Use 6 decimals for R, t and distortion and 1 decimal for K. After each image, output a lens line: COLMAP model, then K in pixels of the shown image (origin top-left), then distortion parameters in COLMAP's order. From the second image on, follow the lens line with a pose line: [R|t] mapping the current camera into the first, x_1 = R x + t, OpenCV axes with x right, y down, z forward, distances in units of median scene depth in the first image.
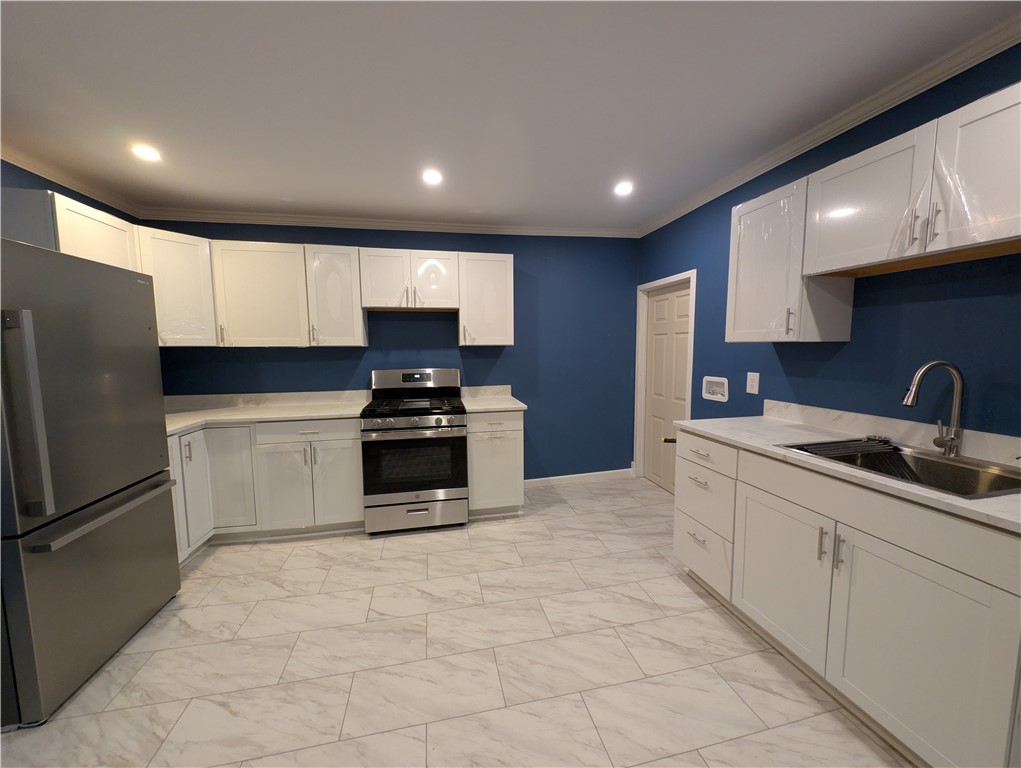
lens RADIAL K [[387.1, 0, 510.3], [0, 387.1, 380.6], [0, 0, 1]] dist [-0.001314, 0.000576]
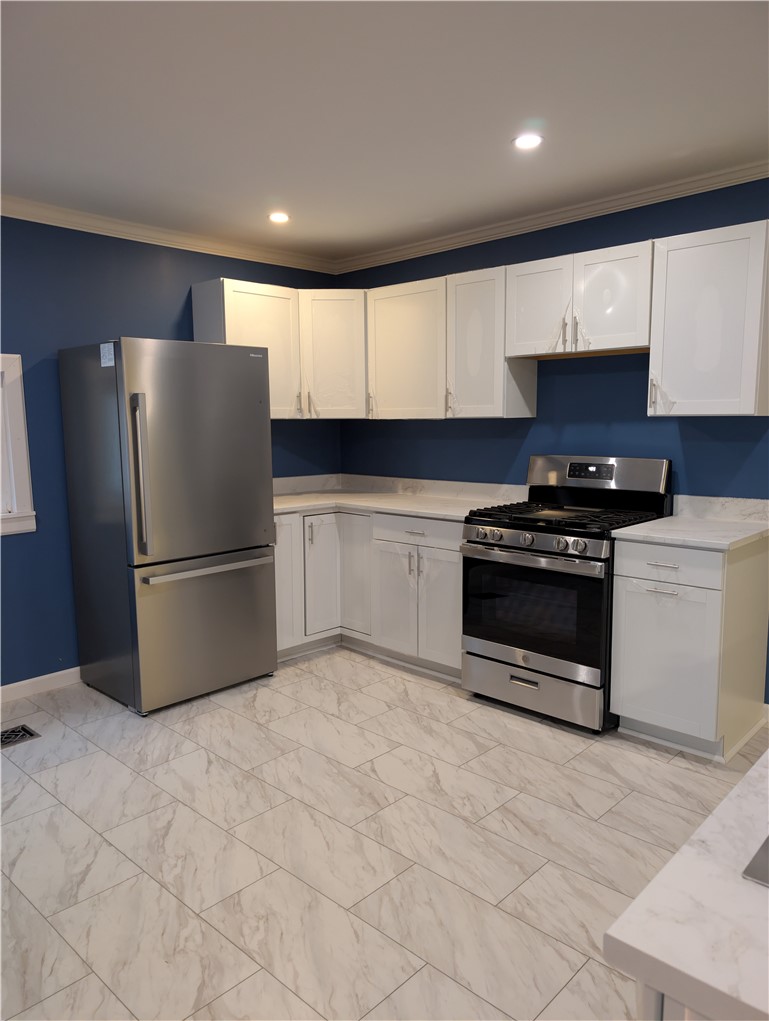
lens RADIAL K [[726.2, 0, 367.4], [0, 726.2, 505.6], [0, 0, 1]] dist [0.045235, -0.017044]
pose [[0.562159, 0.100023, -0.820958, 0.655651], [-0.067942, 0.994890, 0.074690, -0.020649], [0.824234, 0.013790, 0.566082, 0.135469]]
